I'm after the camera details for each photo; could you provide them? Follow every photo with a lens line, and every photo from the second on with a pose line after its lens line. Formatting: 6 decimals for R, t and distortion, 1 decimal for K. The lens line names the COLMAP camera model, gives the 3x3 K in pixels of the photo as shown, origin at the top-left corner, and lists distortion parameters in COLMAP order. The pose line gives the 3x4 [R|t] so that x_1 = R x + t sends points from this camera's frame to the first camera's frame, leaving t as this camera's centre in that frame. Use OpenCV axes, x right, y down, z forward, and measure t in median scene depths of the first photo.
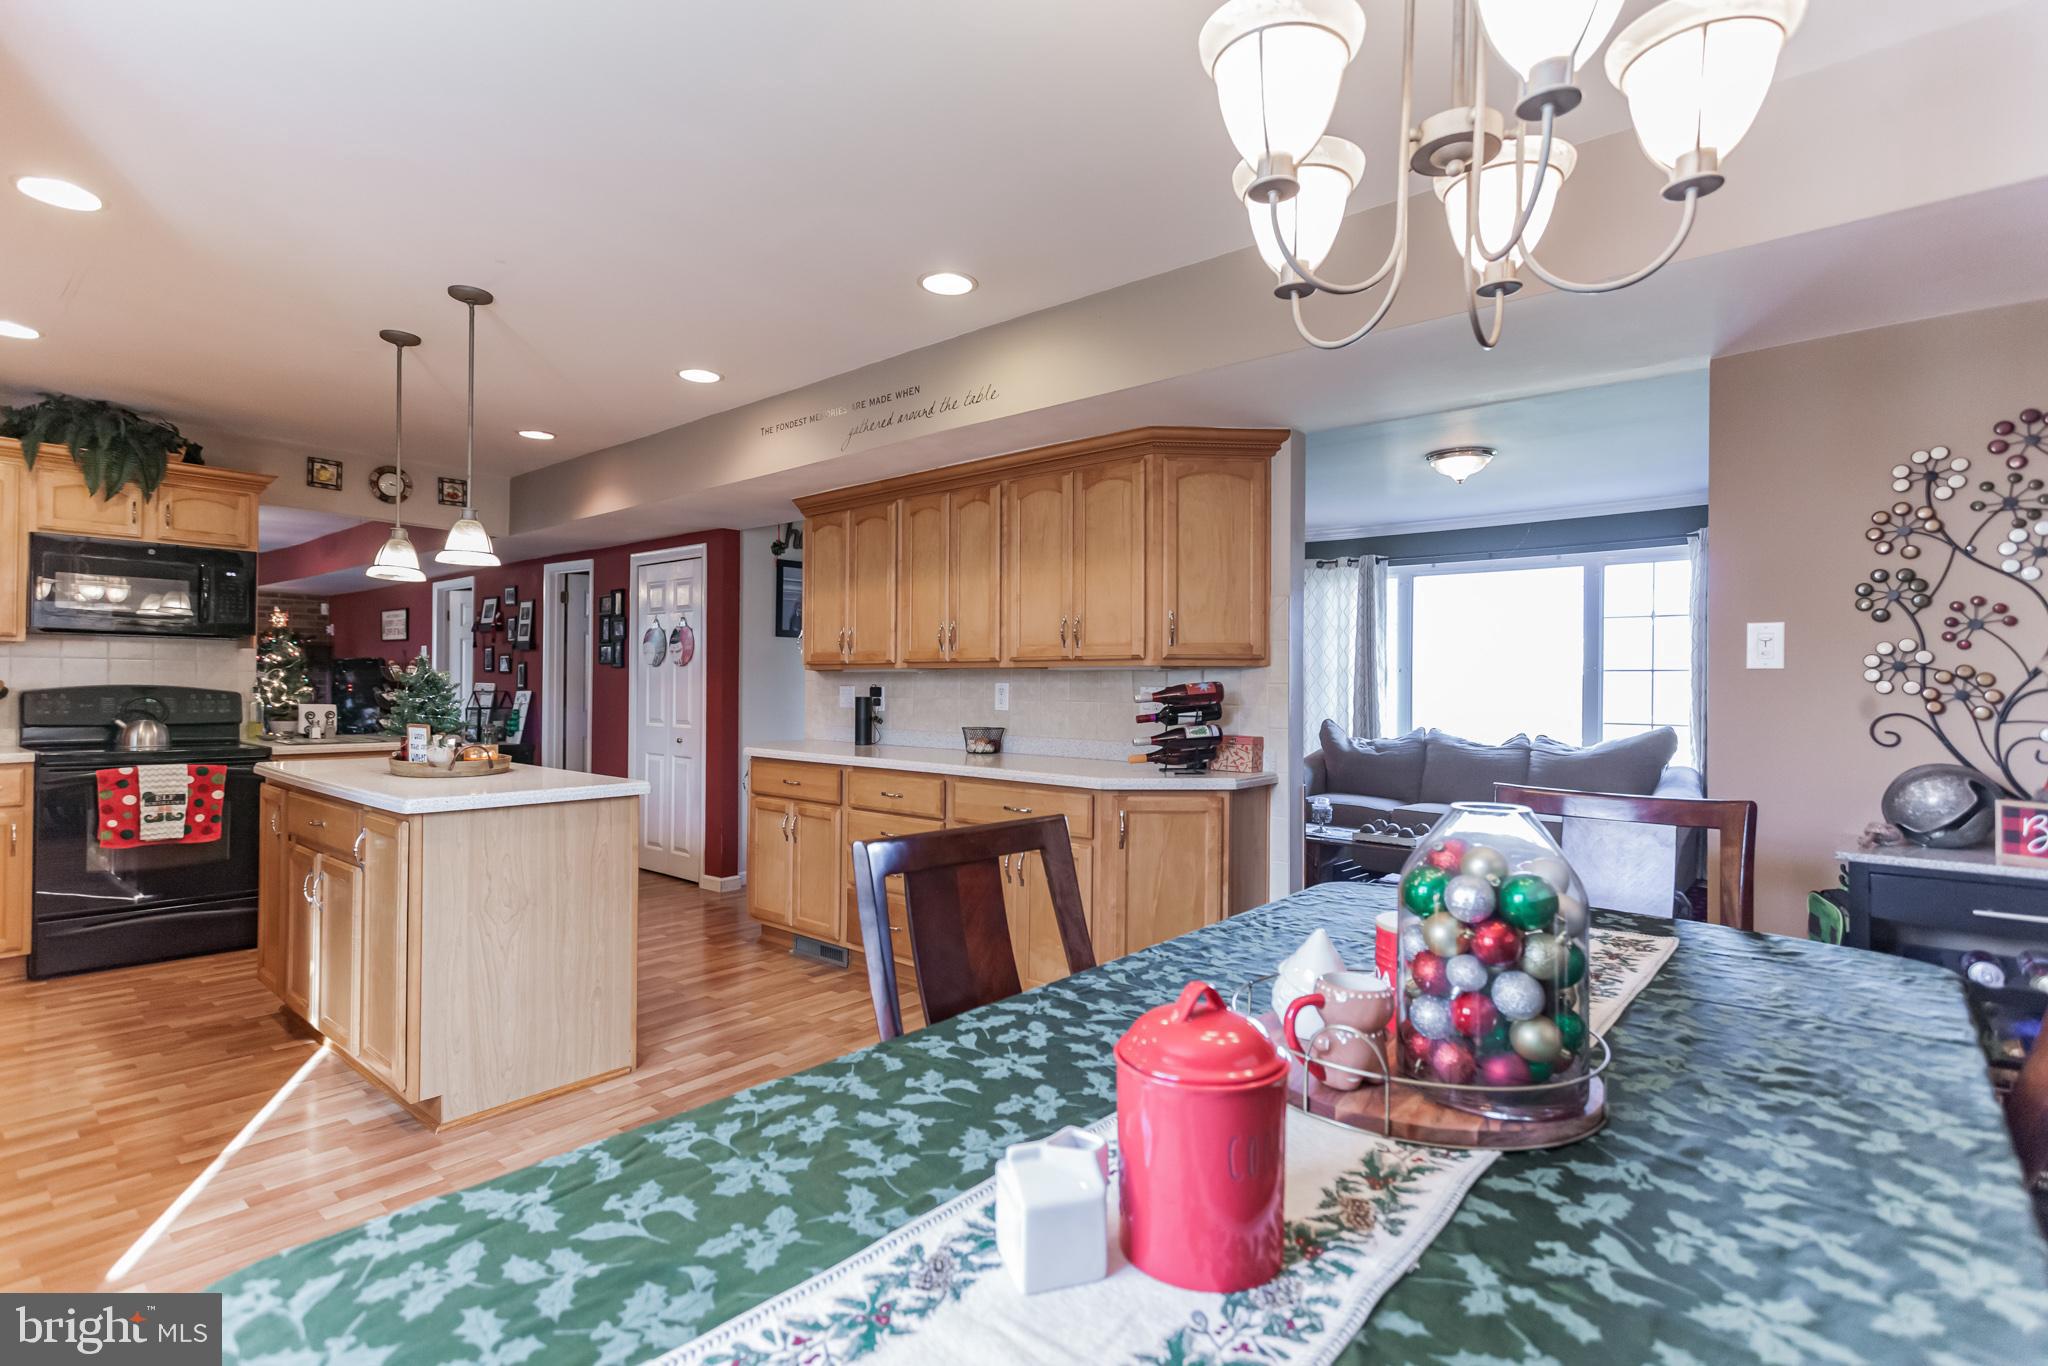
lens RADIAL K [[978.5, 0, 1016.9], [0, 978.5, 677.3], [0, 0, 1]] dist [0.004026, 0.000625]
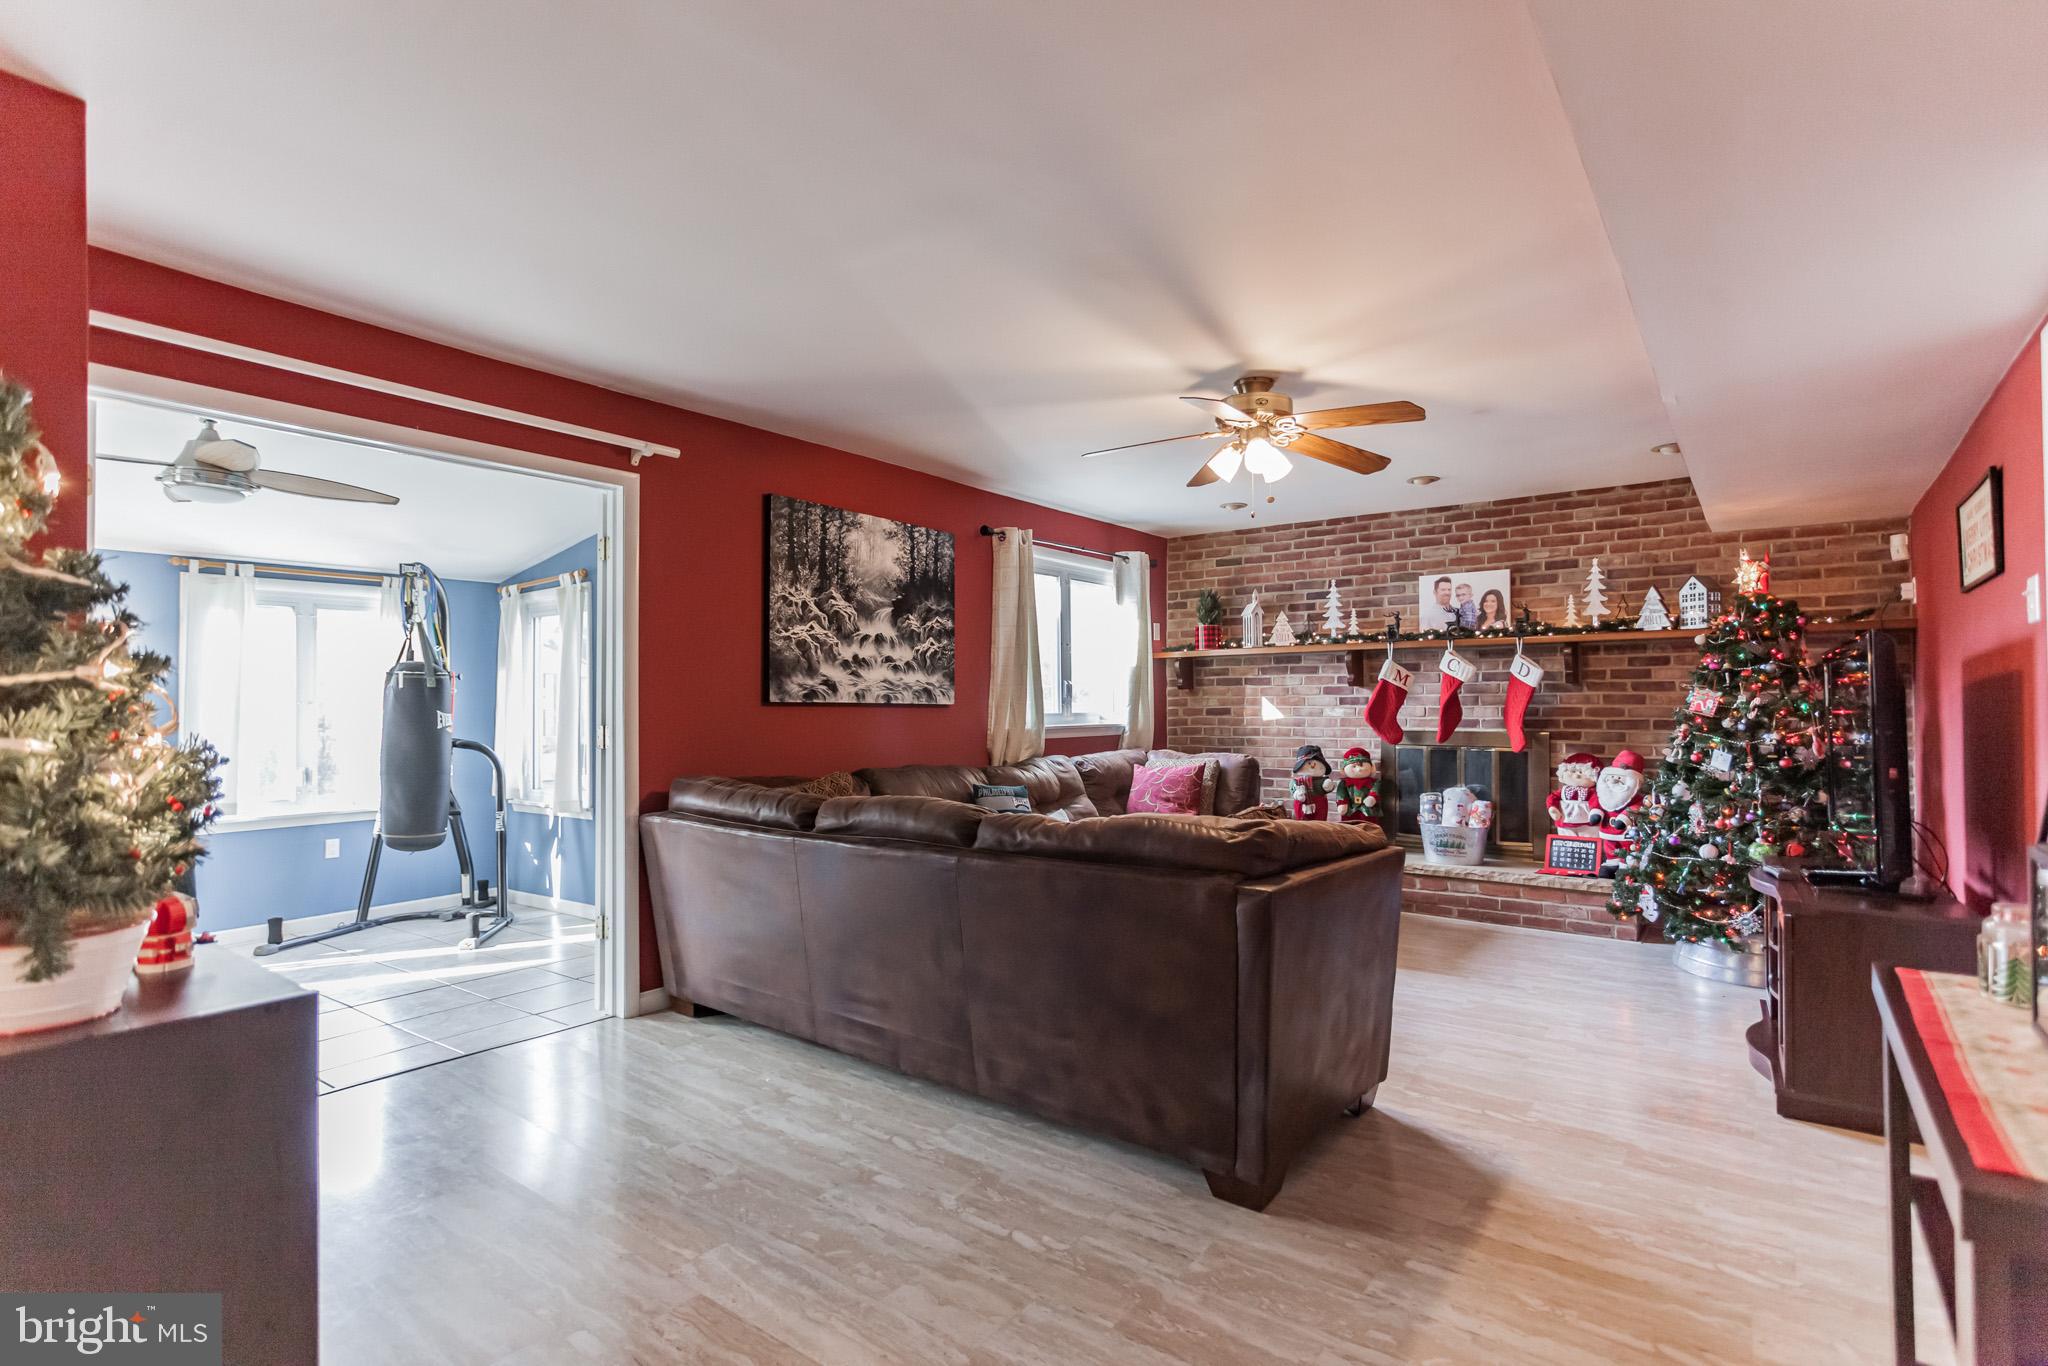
lens RADIAL K [[978.5, 0, 1012.3], [0, 978.5, 697.3], [0, 0, 1]] dist [0.004026, 0.000625]
pose [[0.052941, -0.022377, -0.998347, -0.677036], [0.008923, 0.999720, -0.021935, 0.013044], [0.998558, -0.007747, 0.053126, 1.378391]]
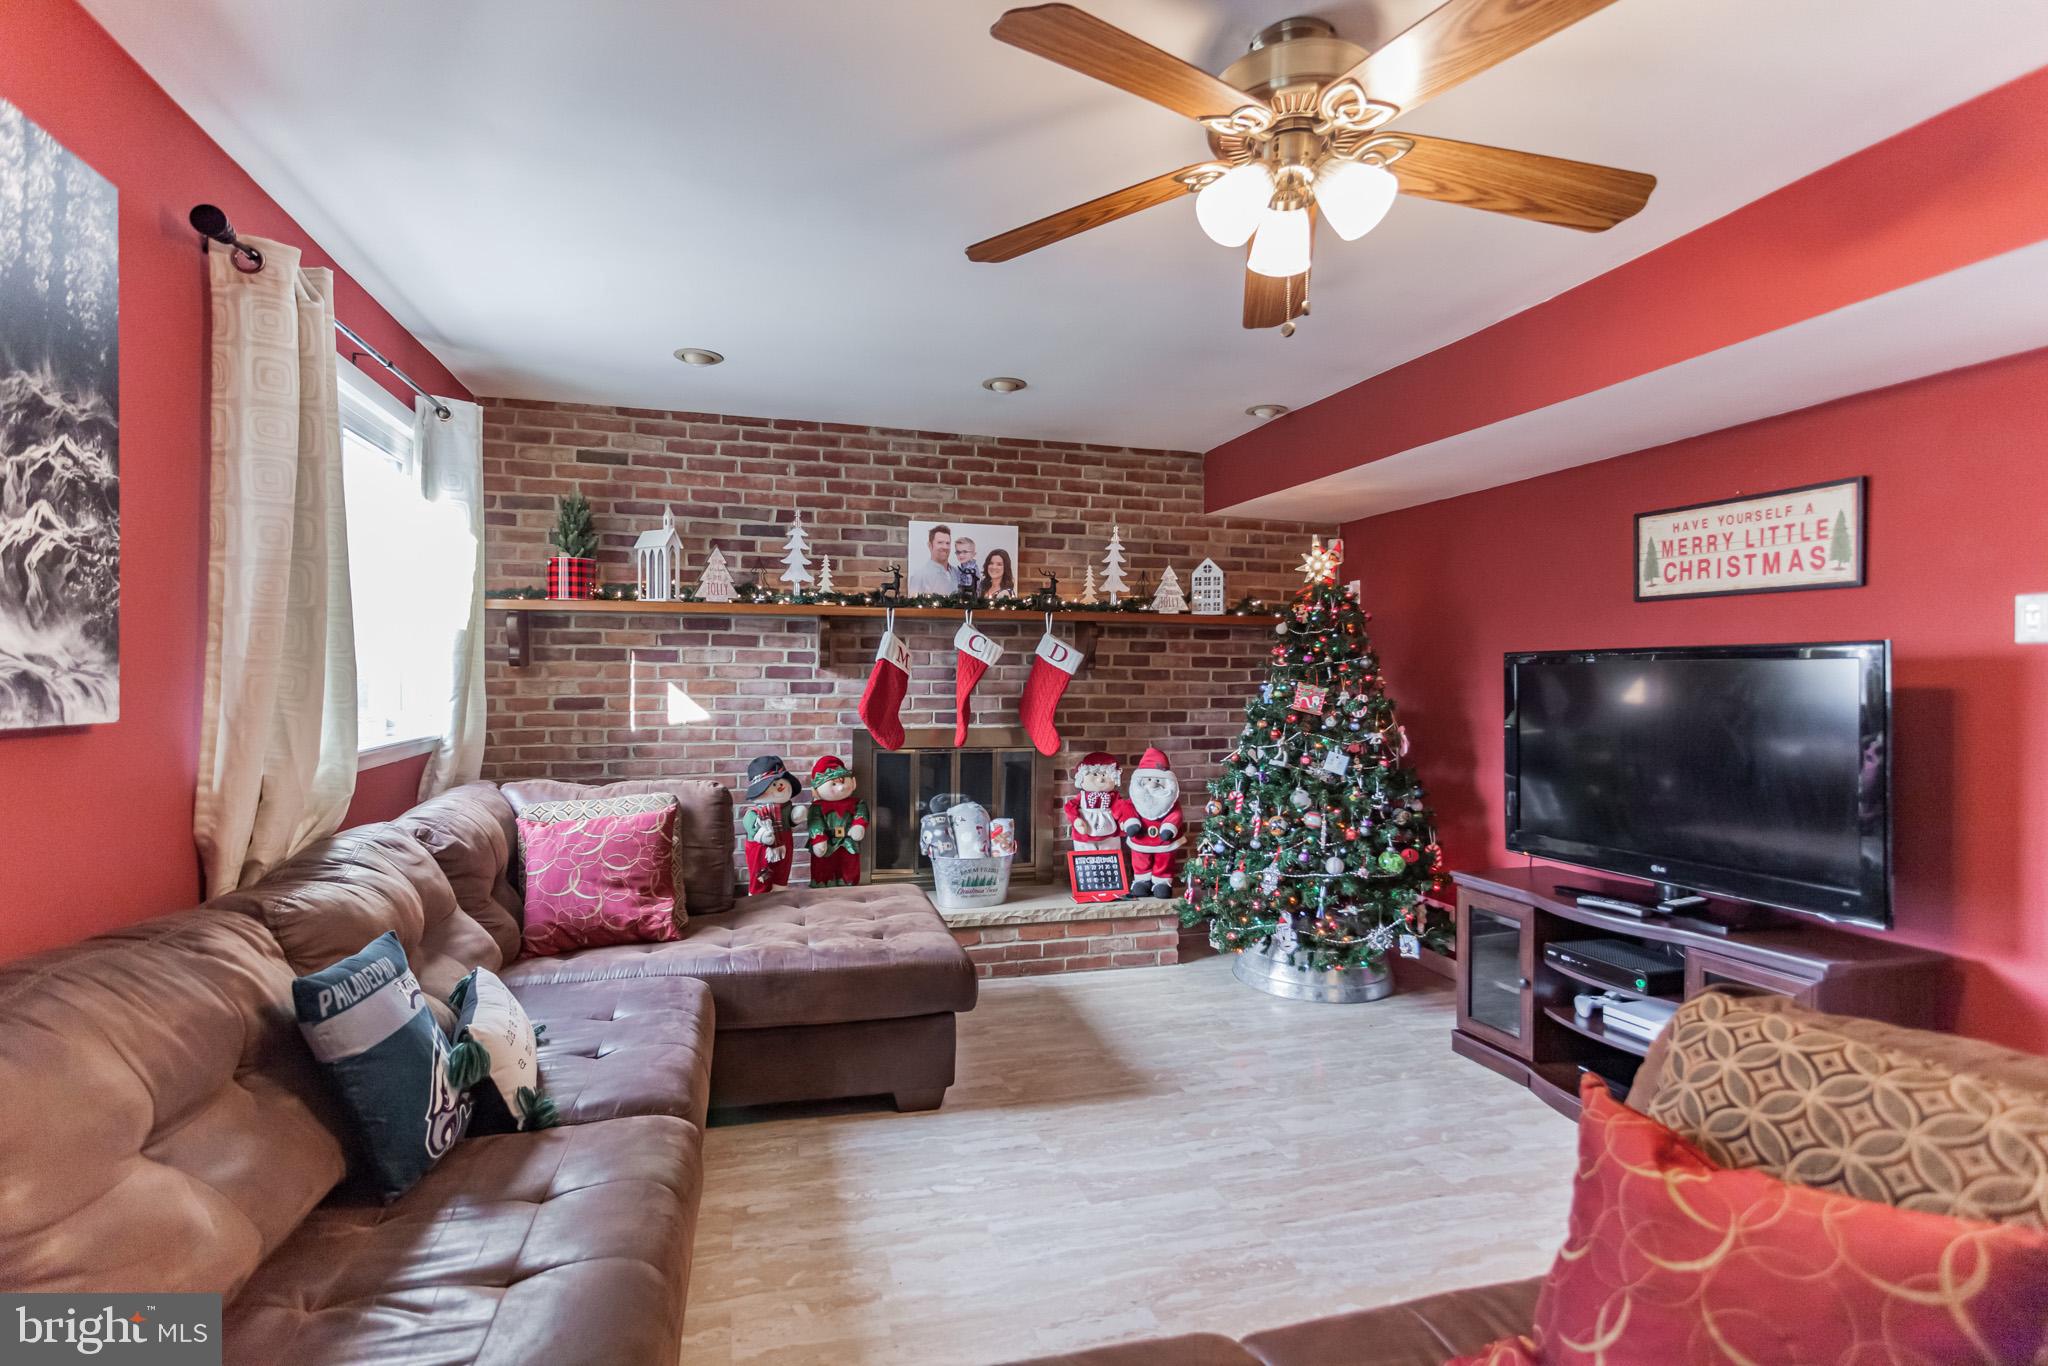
lens RADIAL K [[978.5, 0, 1056.7], [0, 978.5, 684.7], [0, 0, 1]] dist [0.004026, 0.000625]
pose [[0.834856, -0.000772, -0.550467, -1.344458], [0.006605, 0.999941, 0.008616, -0.019932], [0.550428, -0.010829, 0.834812, 1.252671]]
